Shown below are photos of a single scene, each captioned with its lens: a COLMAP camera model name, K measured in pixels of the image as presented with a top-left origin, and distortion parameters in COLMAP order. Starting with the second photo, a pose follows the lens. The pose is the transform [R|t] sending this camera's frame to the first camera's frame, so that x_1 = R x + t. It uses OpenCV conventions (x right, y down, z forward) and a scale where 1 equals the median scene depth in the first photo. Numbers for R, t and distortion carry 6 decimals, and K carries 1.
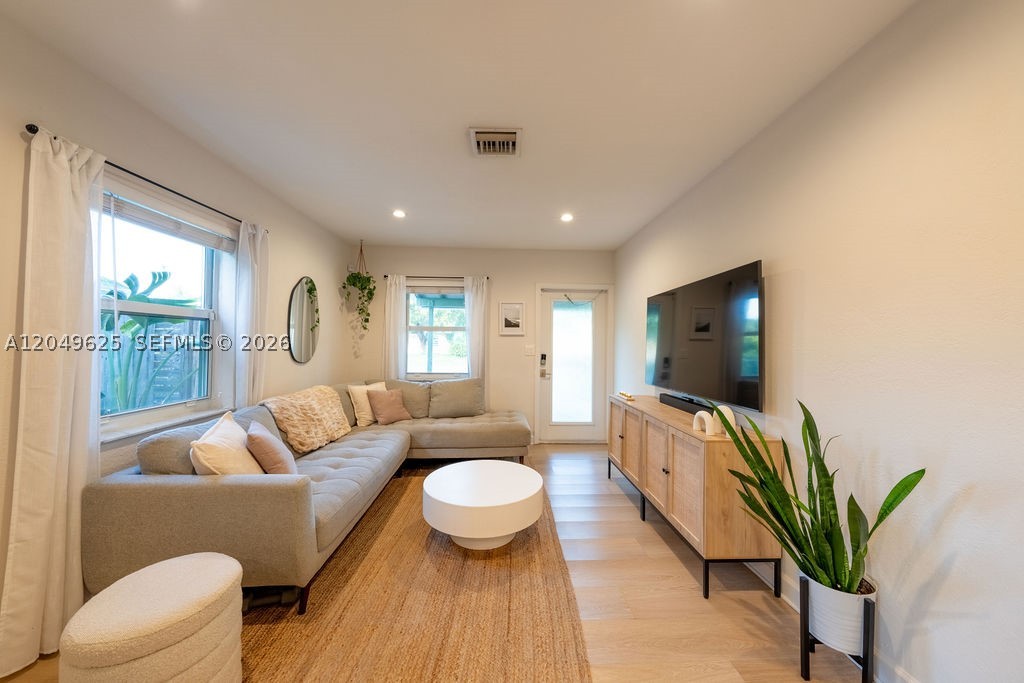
lens RADIAL K [[347.3, 0, 514.5], [0, 347.3, 338.5], [0, 0, 1]] dist [0.000185, -0.000149]
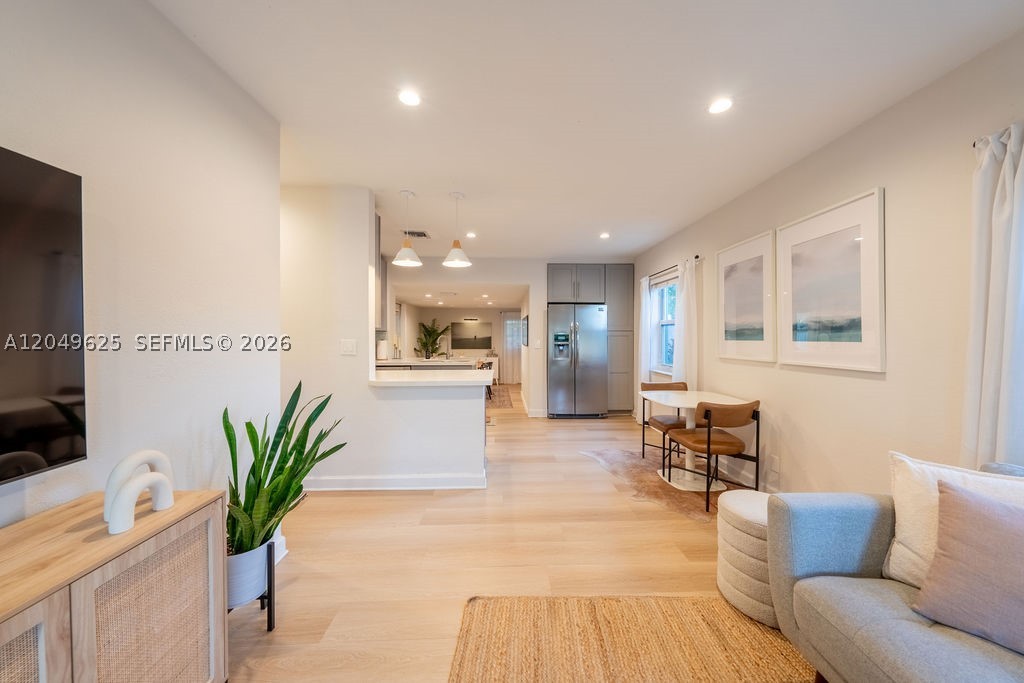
lens RADIAL K [[347.3, 0, 514.5], [0, 347.3, 338.5], [0, 0, 1]] dist [0.000185, -0.000149]
pose [[-0.999852, -0.010605, 0.013551, 0.015444], [-0.010727, 0.999902, -0.008994, 0.013379], [-0.013455, -0.009138, -0.999868, 0.903591]]
